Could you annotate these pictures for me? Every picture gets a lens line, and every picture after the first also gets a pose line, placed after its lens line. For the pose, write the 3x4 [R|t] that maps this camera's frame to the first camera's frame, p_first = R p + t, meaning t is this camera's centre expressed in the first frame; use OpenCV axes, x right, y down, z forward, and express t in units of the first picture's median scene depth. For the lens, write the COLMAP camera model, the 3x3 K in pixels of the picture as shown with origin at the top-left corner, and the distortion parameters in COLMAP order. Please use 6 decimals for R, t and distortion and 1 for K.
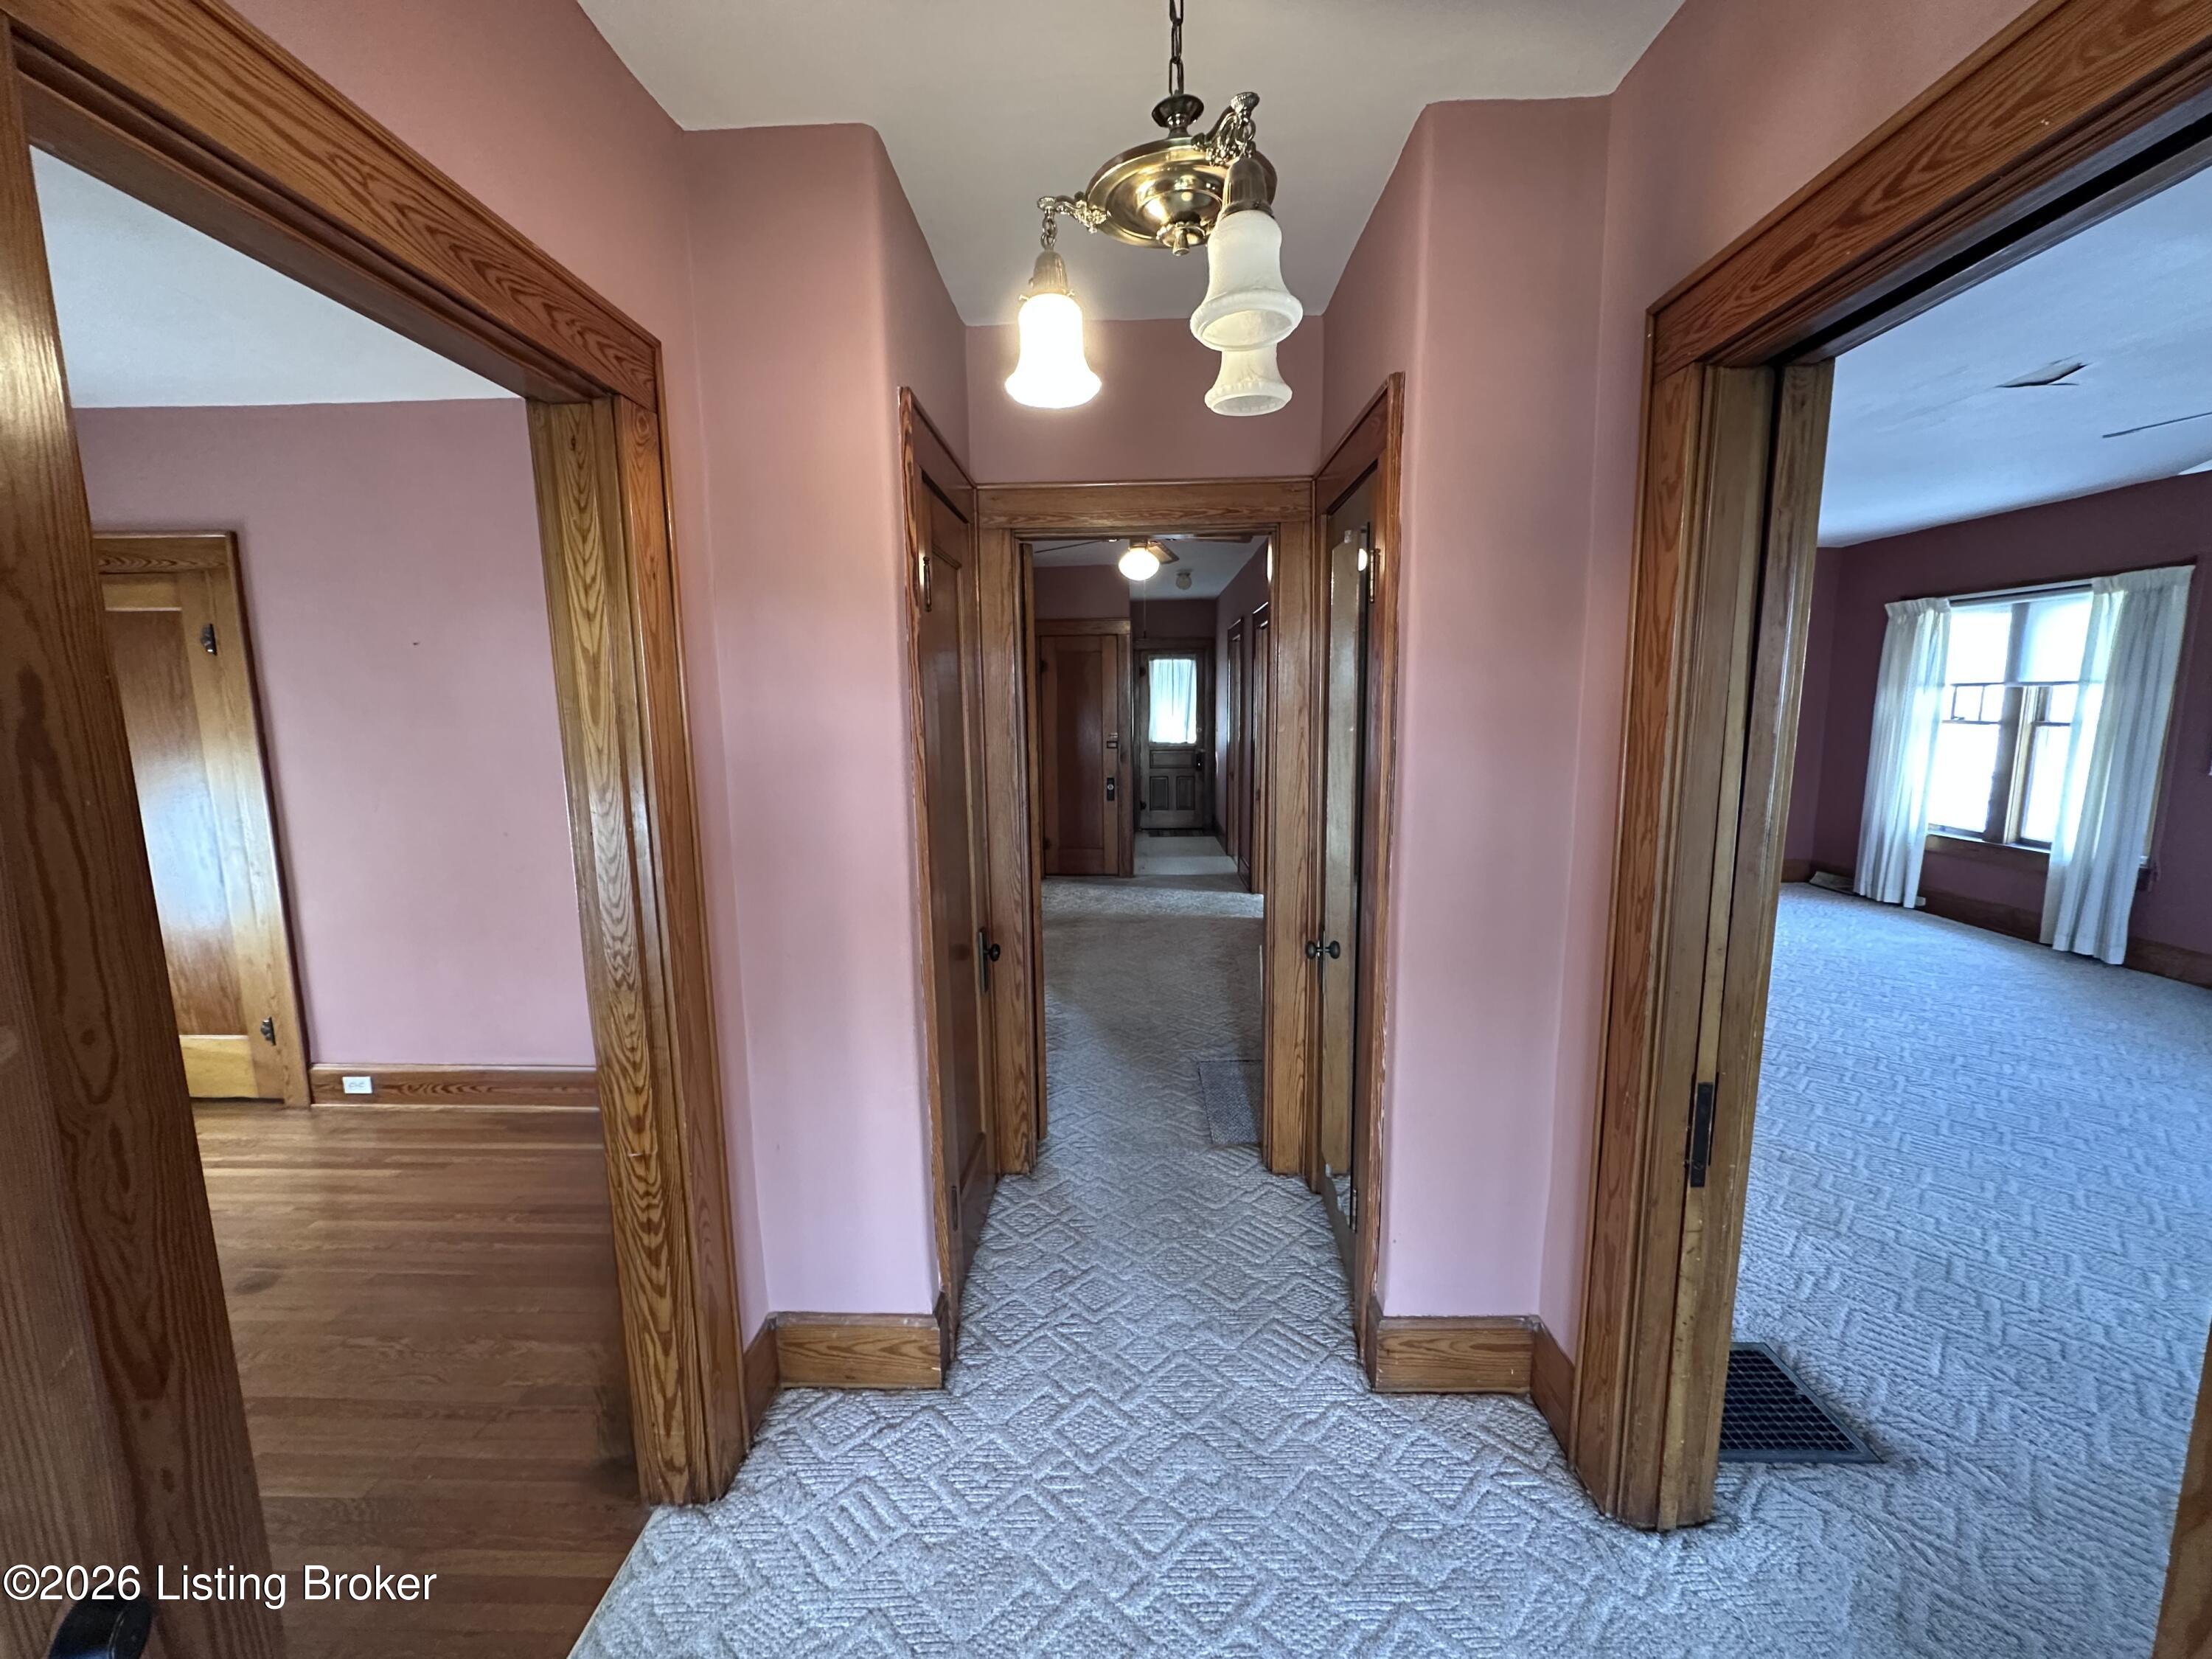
lens RADIAL K [[877.0, 0, 1107.8], [0, 877.0, 824.8], [0, 0, 1]] dist [-0.003530, 0.000632]
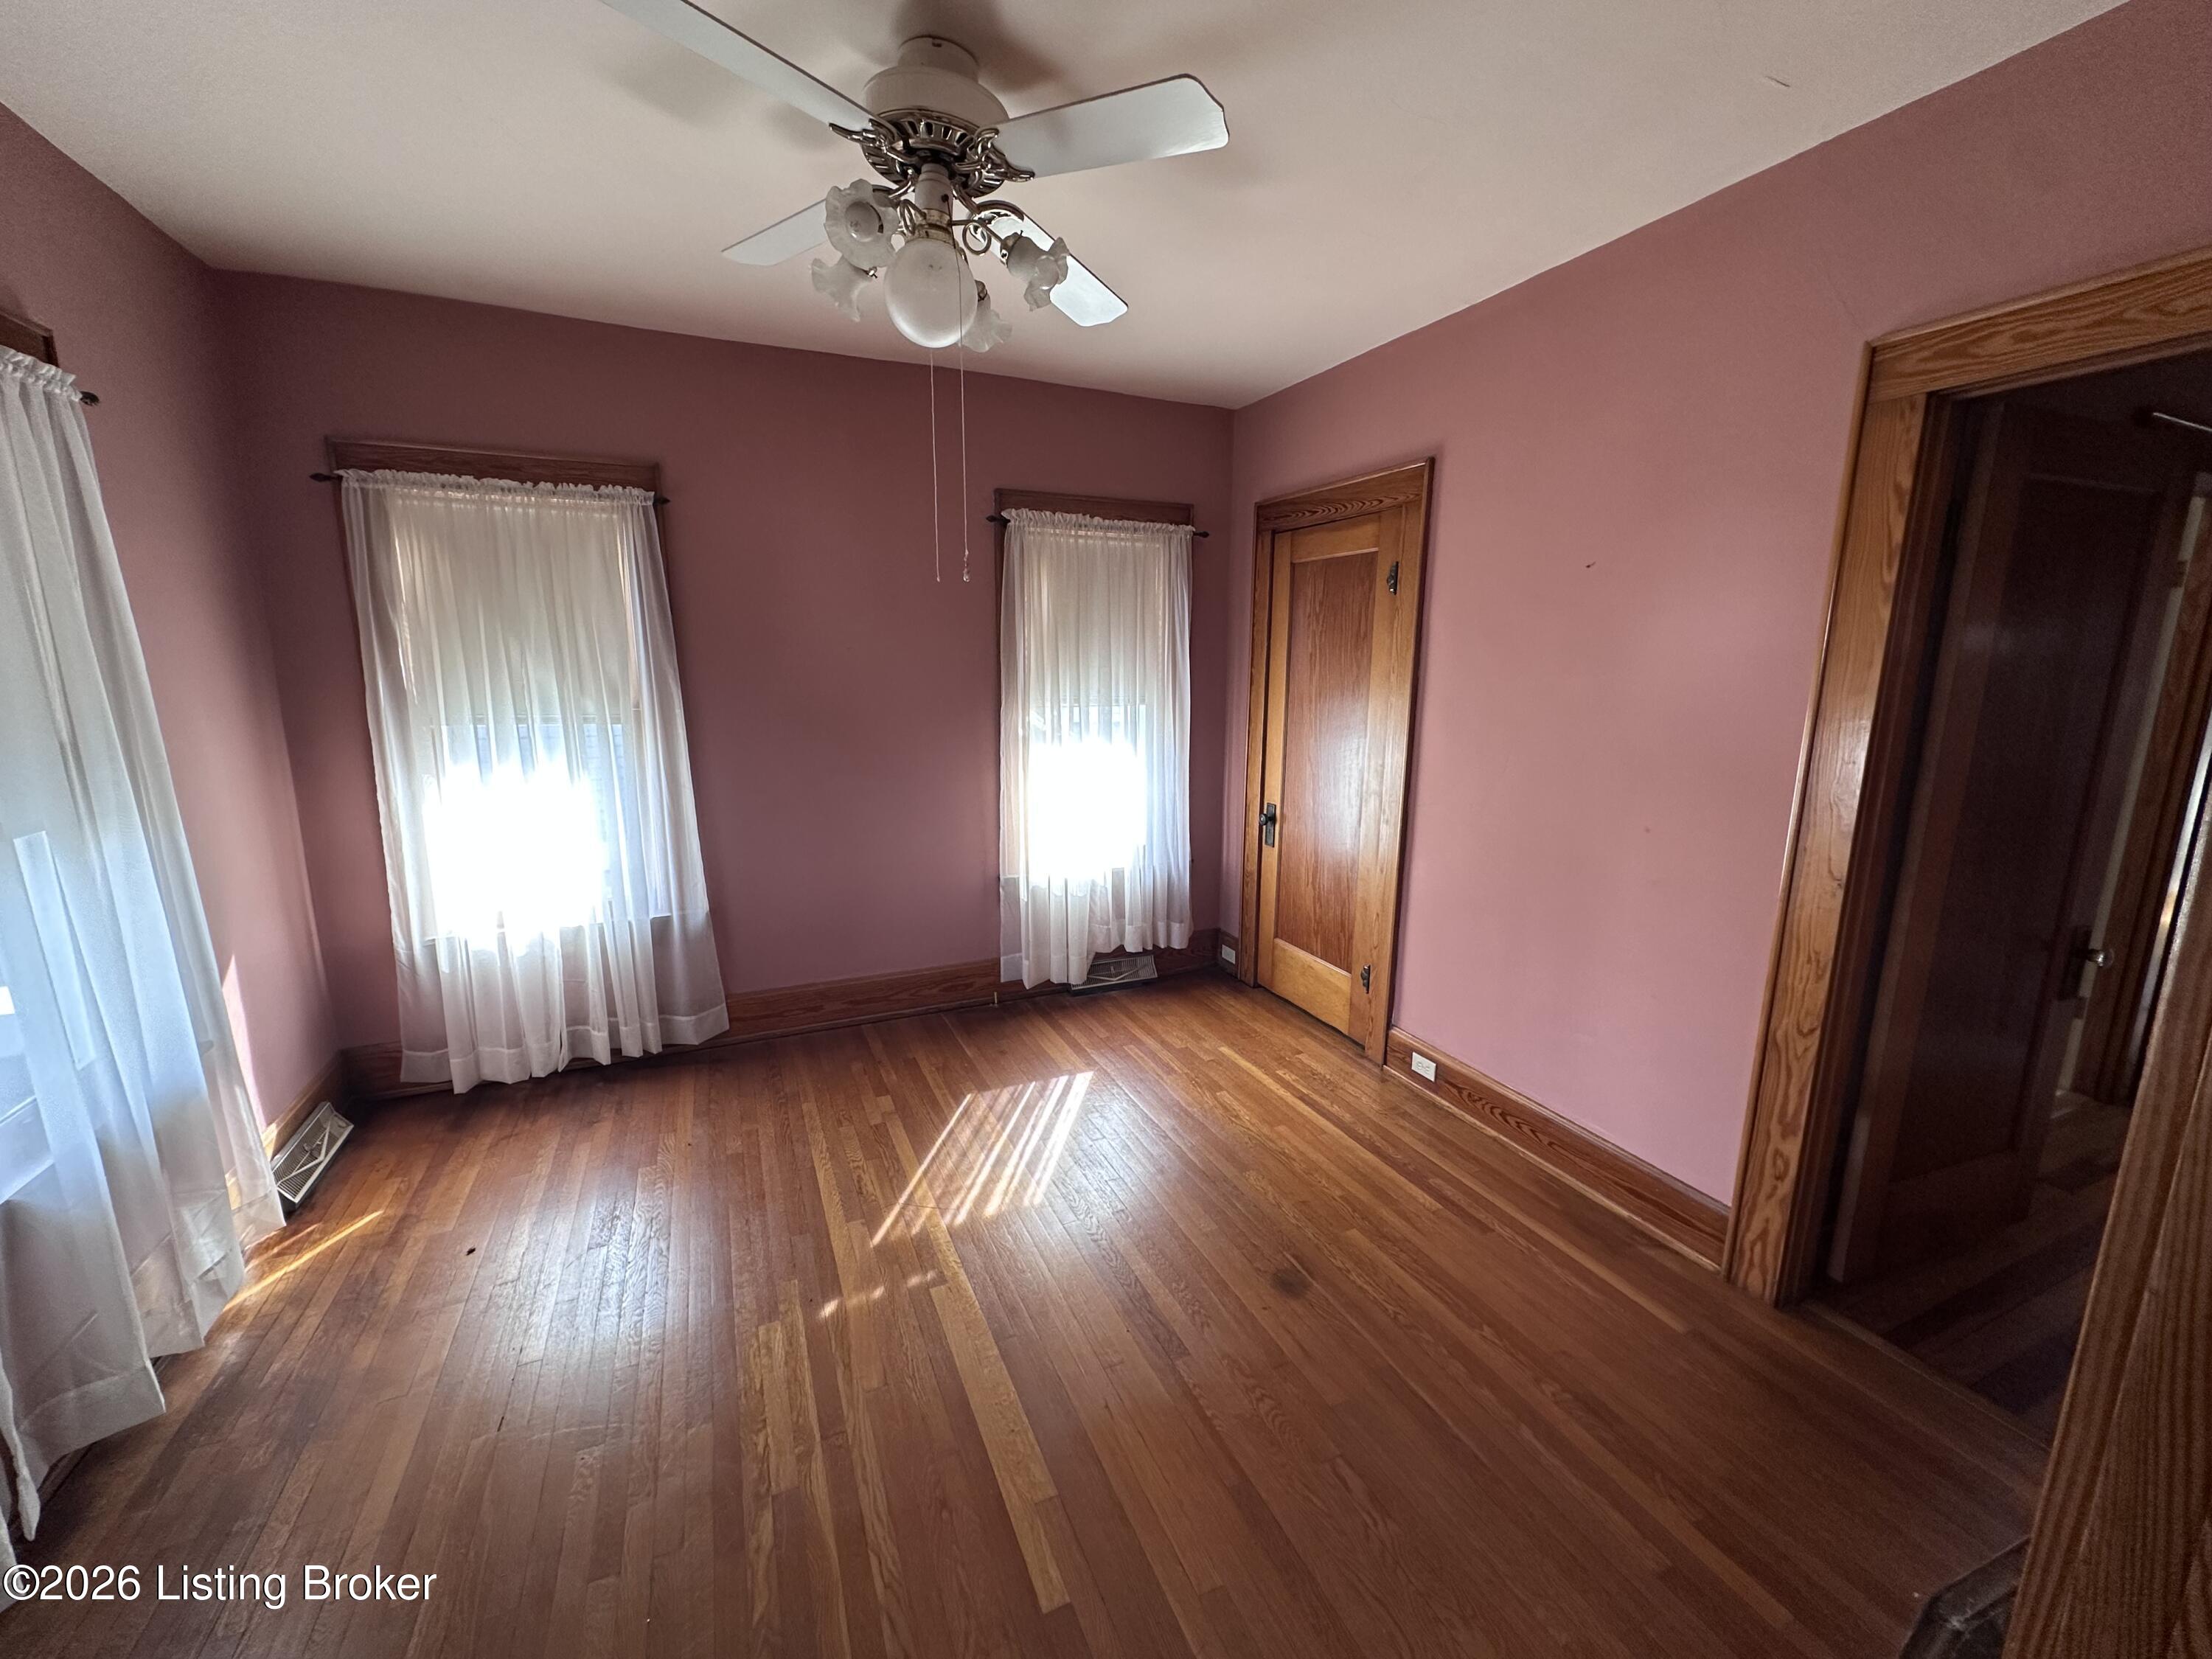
lens RADIAL K [[877.0, 0, 1101.9], [0, 877.0, 833.6], [0, 0, 1]] dist [-0.003530, 0.000632]
pose [[0.434552, 0.186712, -0.881081, -0.244595], [-0.137280, 0.980576, 0.140089, -0.023569], [0.890123, 0.060079, 0.451743, 0.275156]]
